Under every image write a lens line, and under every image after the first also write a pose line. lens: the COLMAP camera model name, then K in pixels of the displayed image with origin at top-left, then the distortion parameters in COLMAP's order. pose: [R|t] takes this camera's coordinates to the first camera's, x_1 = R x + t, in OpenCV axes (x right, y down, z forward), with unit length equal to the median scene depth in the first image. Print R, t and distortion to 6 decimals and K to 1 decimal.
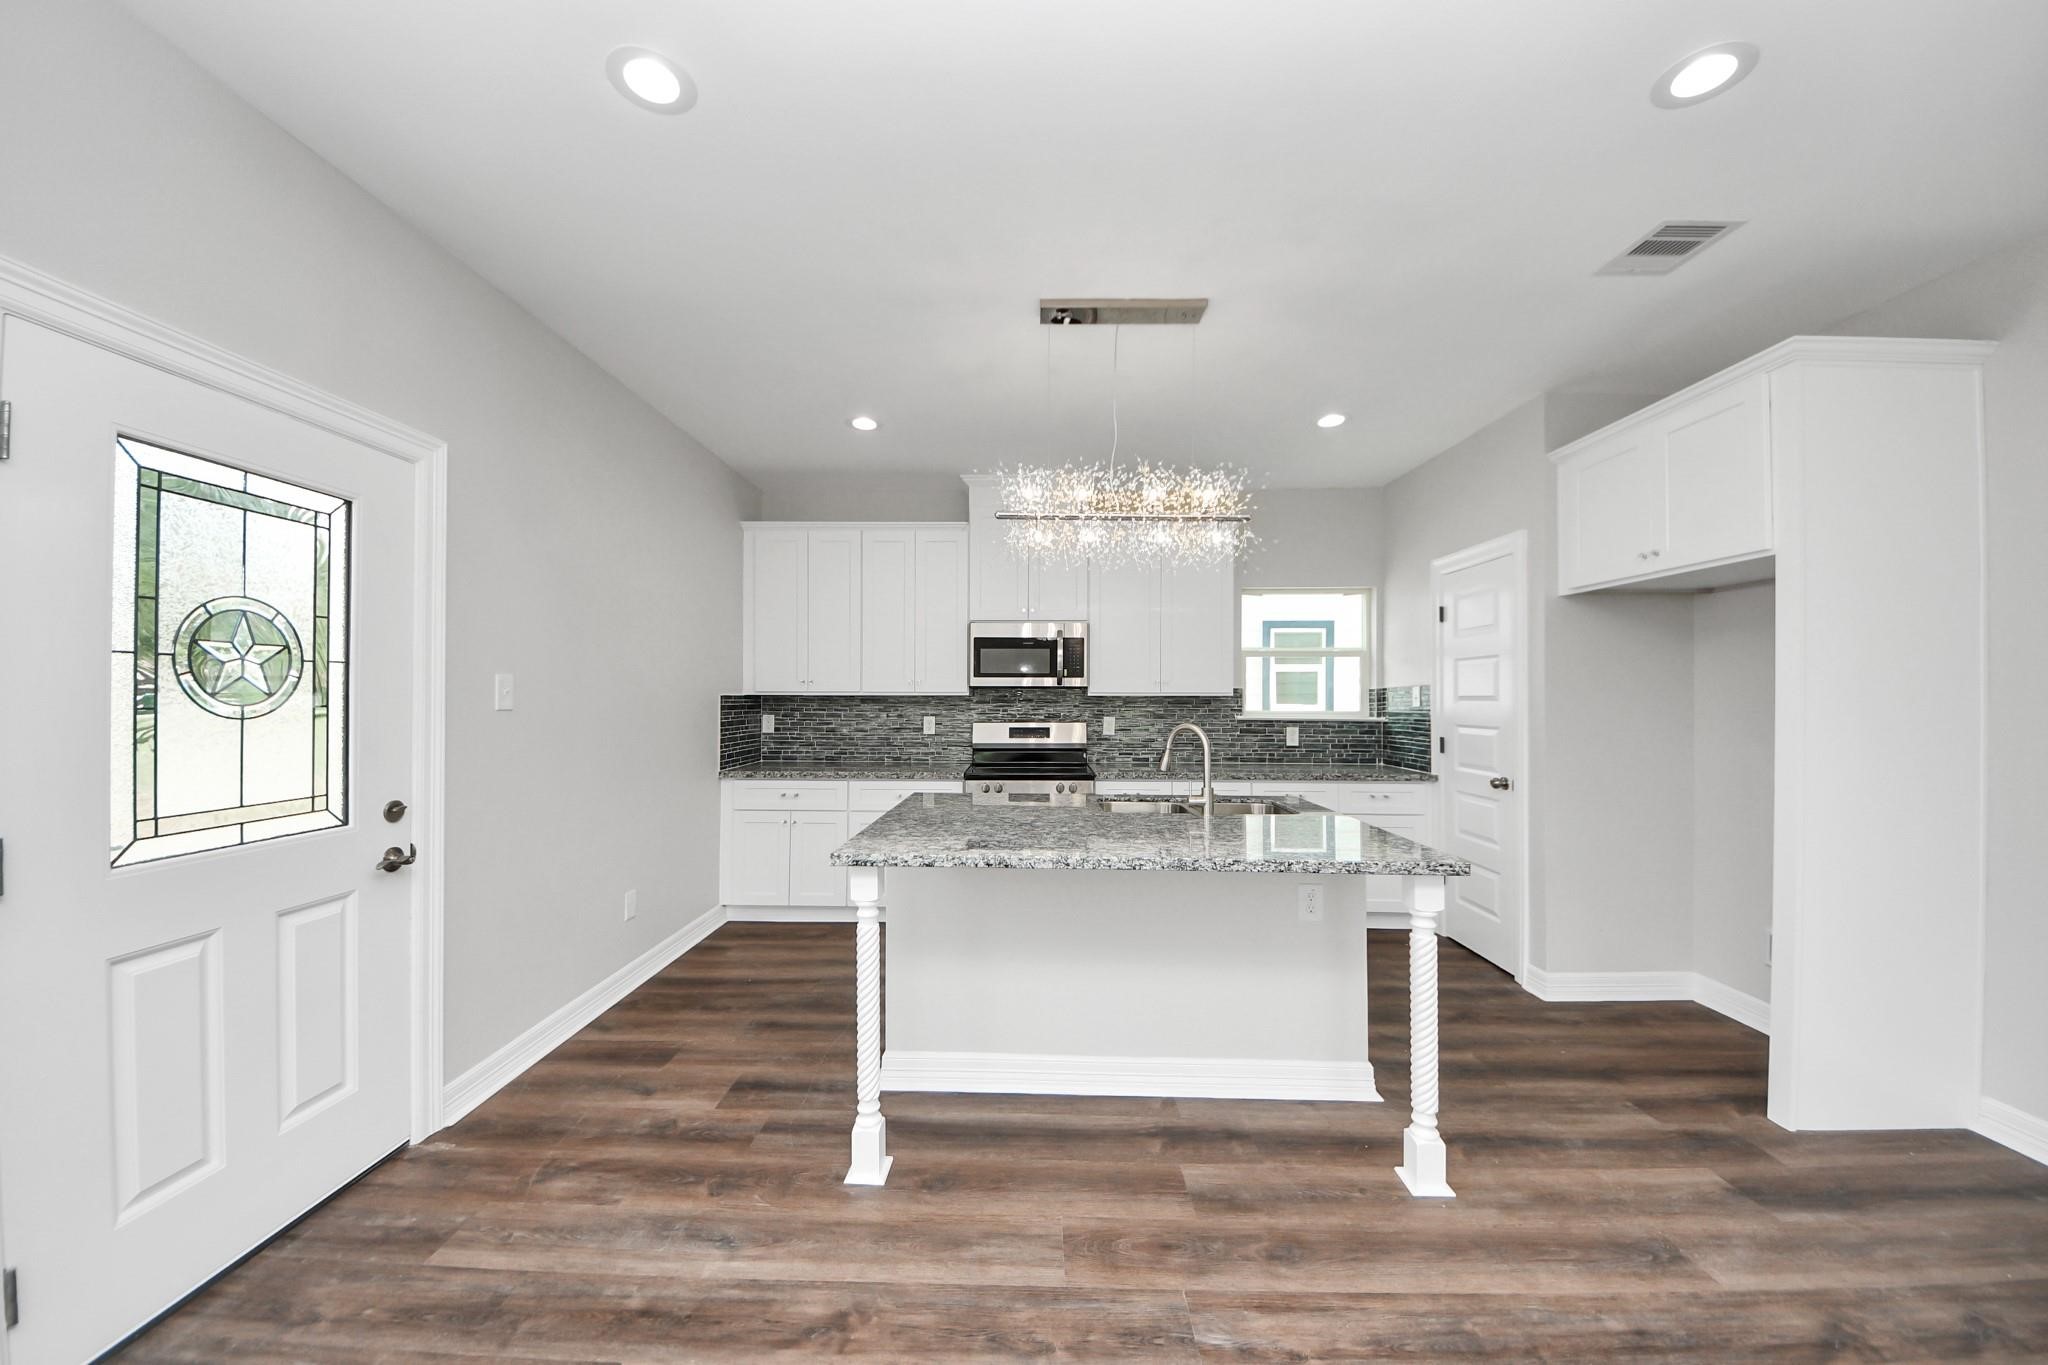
lens RADIAL K [[751.3, 0, 1029.2], [0, 751.3, 695.0], [0, 0, 1]] dist [0.056067, -0.034704]
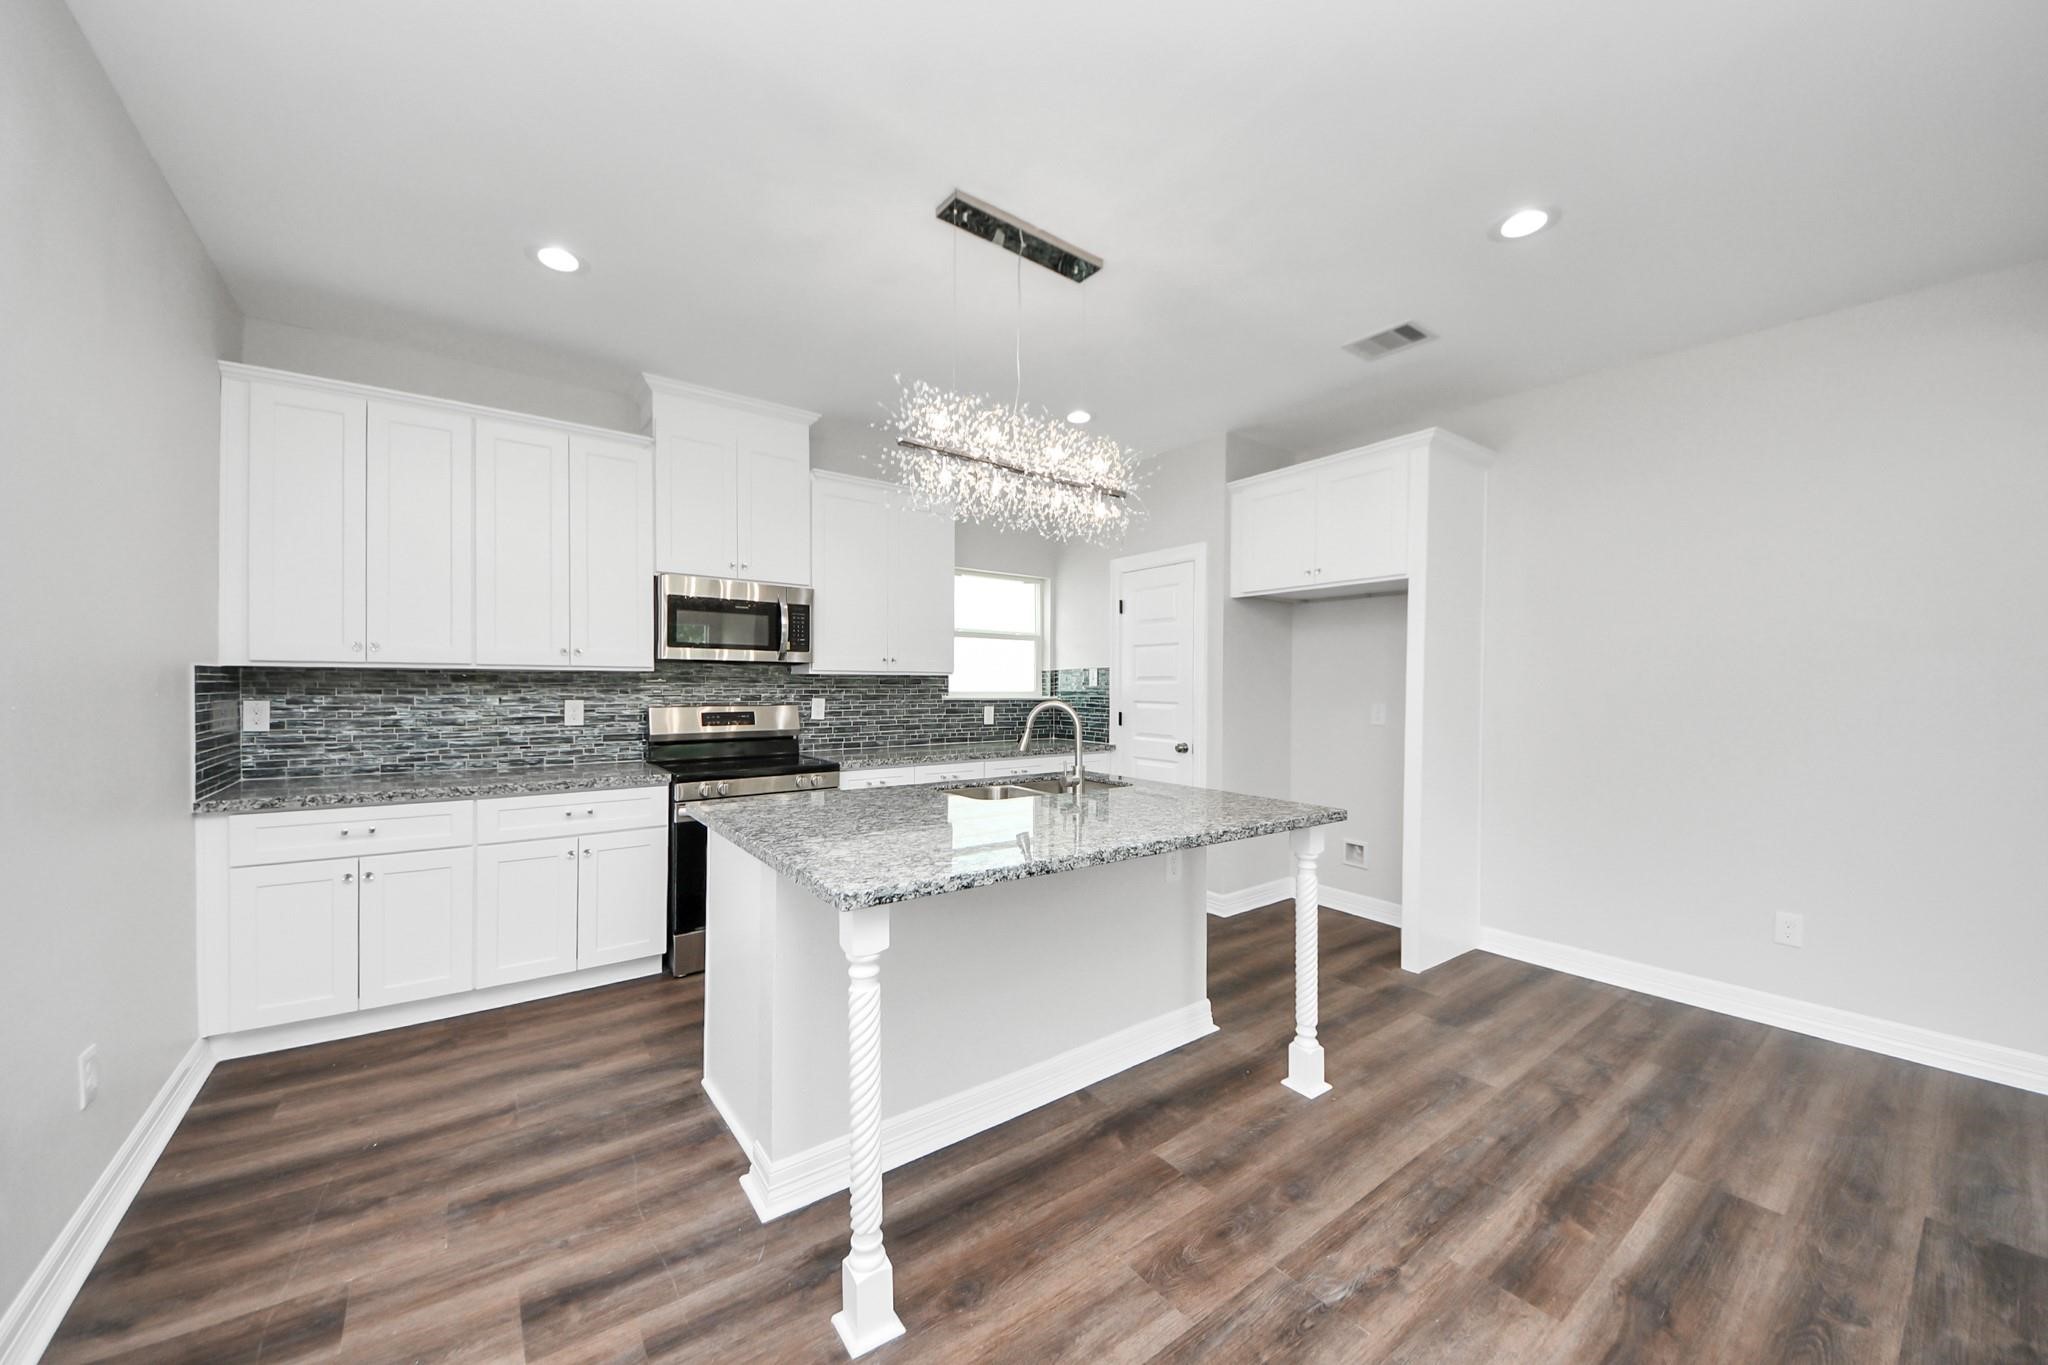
lens RADIAL K [[751.3, 0, 1029.2], [0, 751.3, 695.0], [0, 0, 1]] dist [0.056067, -0.034704]
pose [[0.782908, -0.007141, 0.622096, -0.312560], [-0.004847, 0.999834, 0.017577, 0.010781], [-0.622118, -0.016777, 0.782744, 0.206073]]
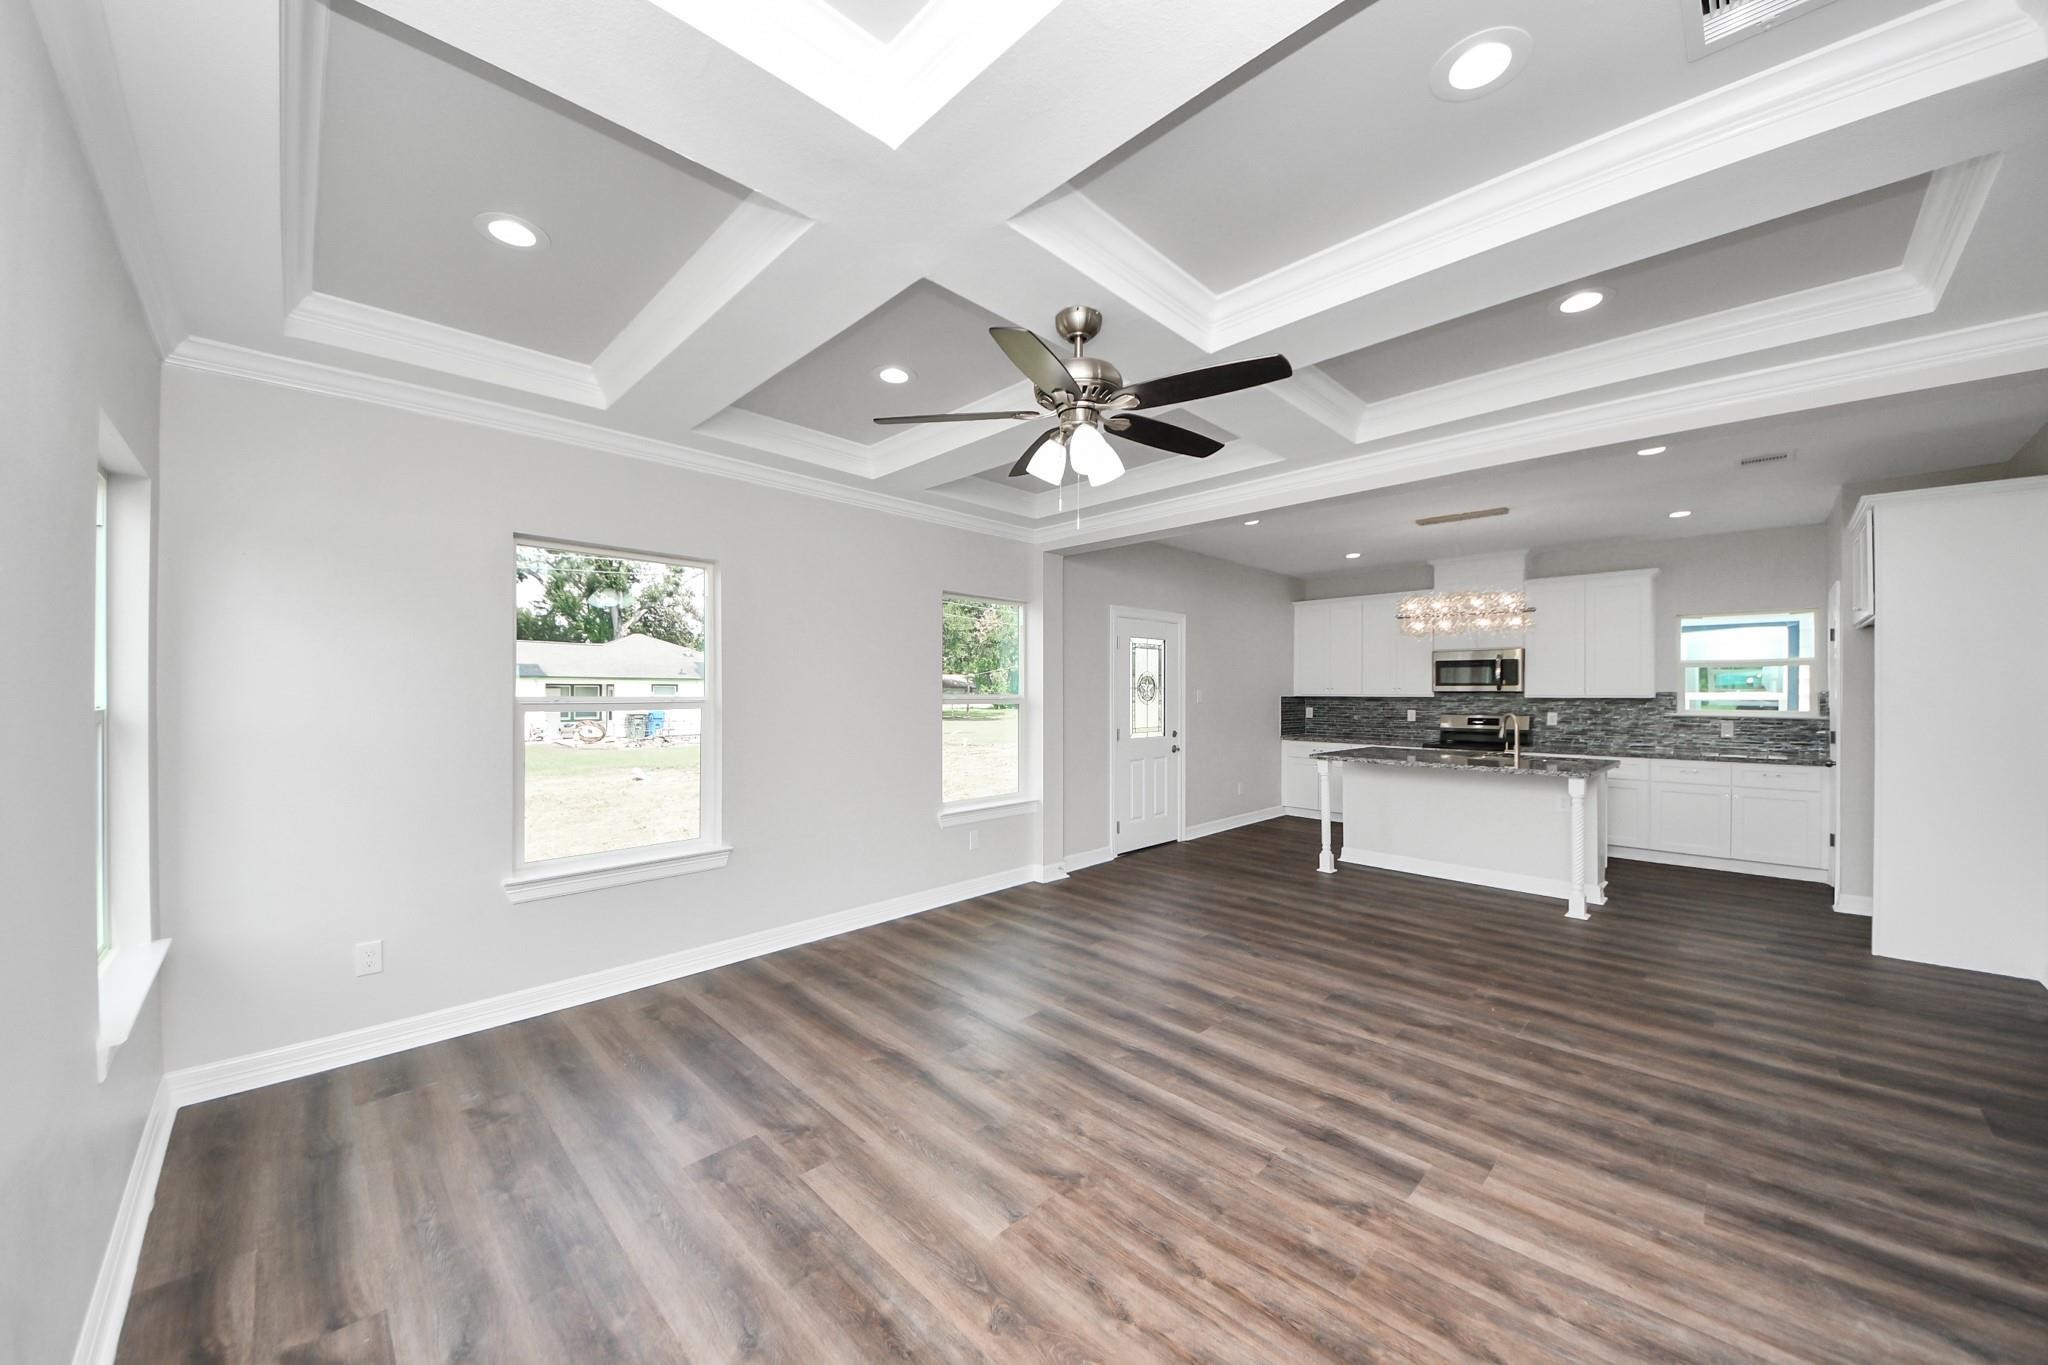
lens RADIAL K [[751.3, 0, 1029.2], [0, 751.3, 695.0], [0, 0, 1]] dist [0.056067, -0.034704]
pose [[0.730541, -0.000092, -0.682869, 0.471165], [0.001427, 0.999998, 0.001392, -0.008594], [0.682868, -0.001991, 0.730539, -0.917546]]
